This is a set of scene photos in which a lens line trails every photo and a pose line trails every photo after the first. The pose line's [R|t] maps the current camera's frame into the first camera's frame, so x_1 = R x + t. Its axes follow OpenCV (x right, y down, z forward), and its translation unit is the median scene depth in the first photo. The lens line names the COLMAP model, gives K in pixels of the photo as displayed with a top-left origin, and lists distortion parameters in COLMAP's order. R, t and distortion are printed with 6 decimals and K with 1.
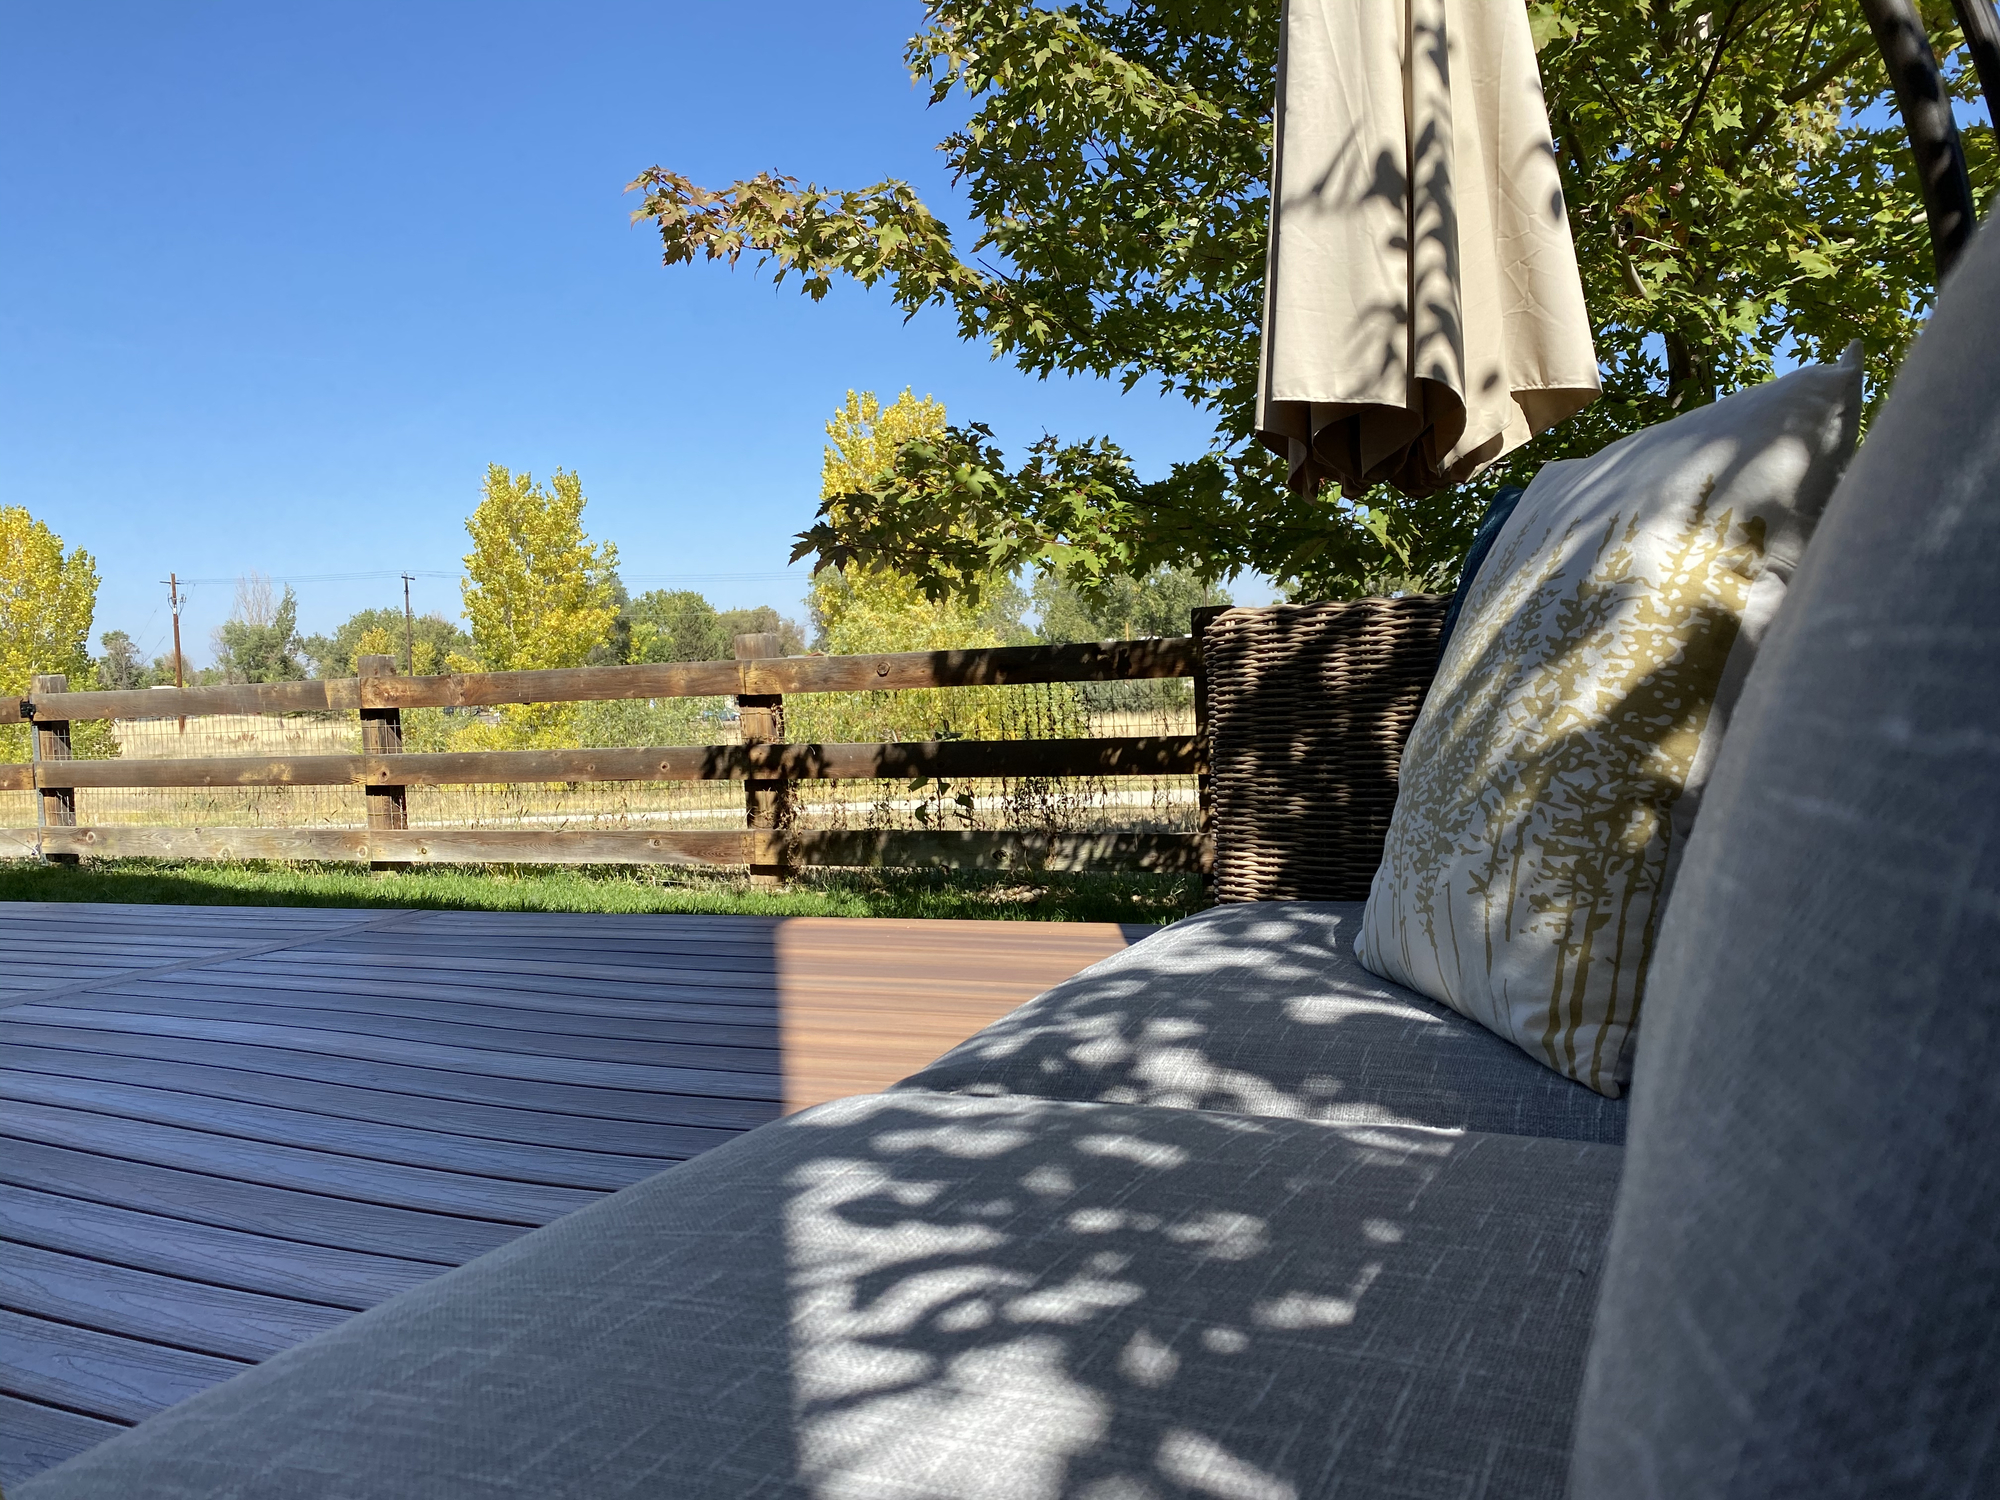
lens RADIAL K [[1519.8, 0, 1033.0], [0, 1519.8, 752.8], [0, 0, 1]] dist [0.051740, -0.038846]
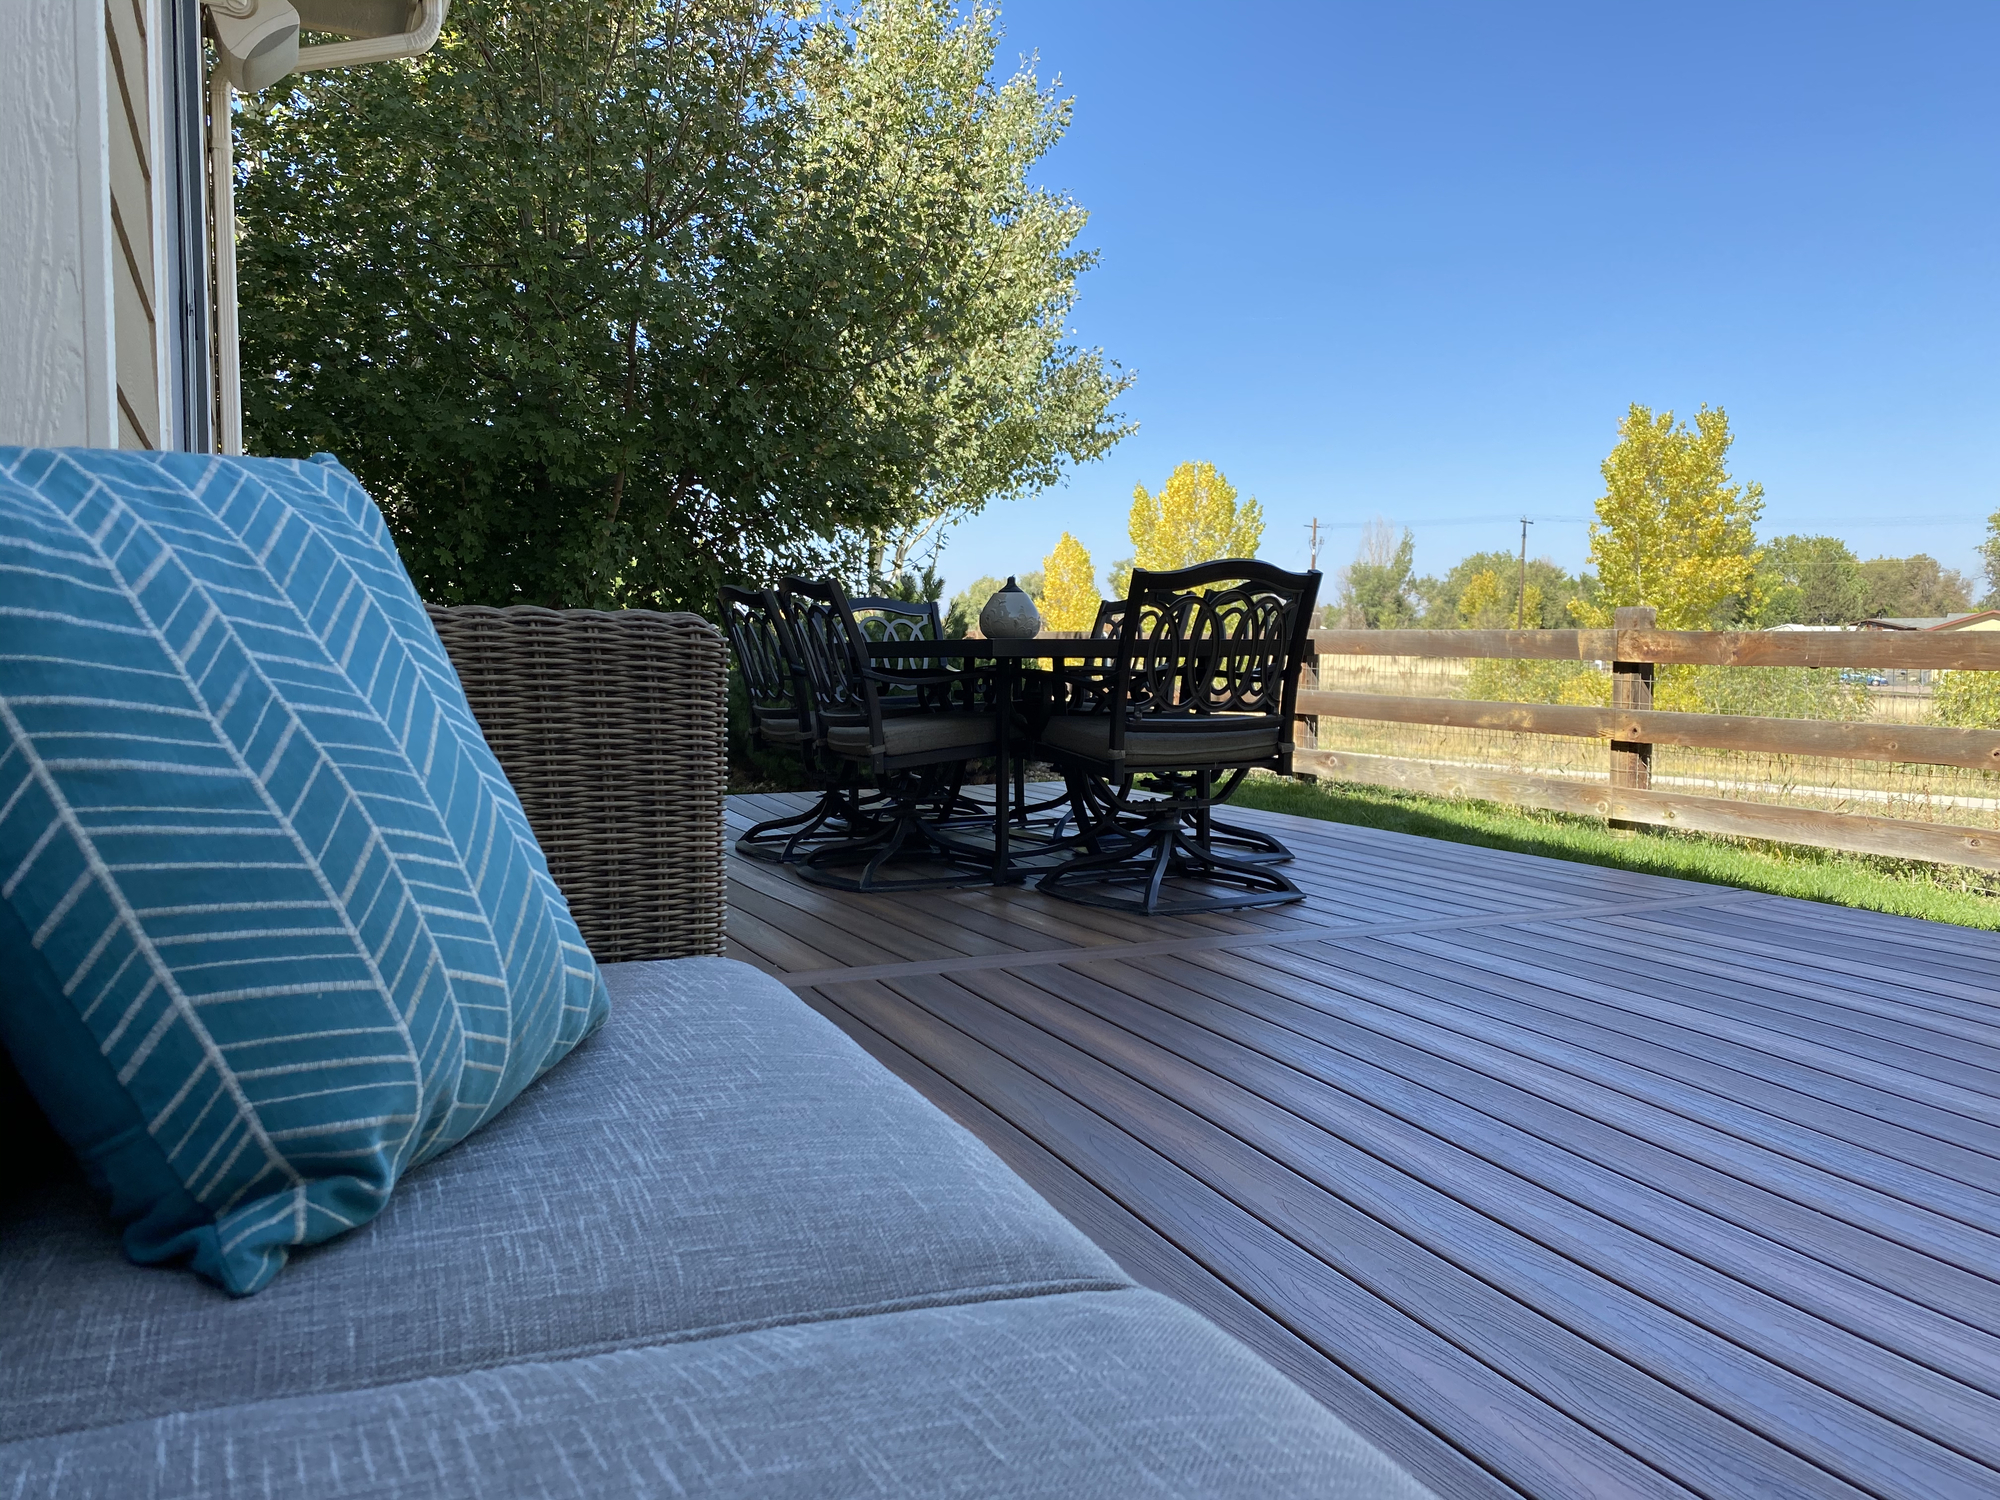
lens RADIAL K [[1519.8, 0, 1033.0], [0, 1519.8, 752.8], [0, 0, 1]] dist [0.051740, -0.038846]
pose [[0.792829, 0.098752, -0.601390, -0.135236], [-0.076481, 0.995105, 0.062576, -0.003344], [0.604626, -0.003617, 0.796502, 0.003846]]
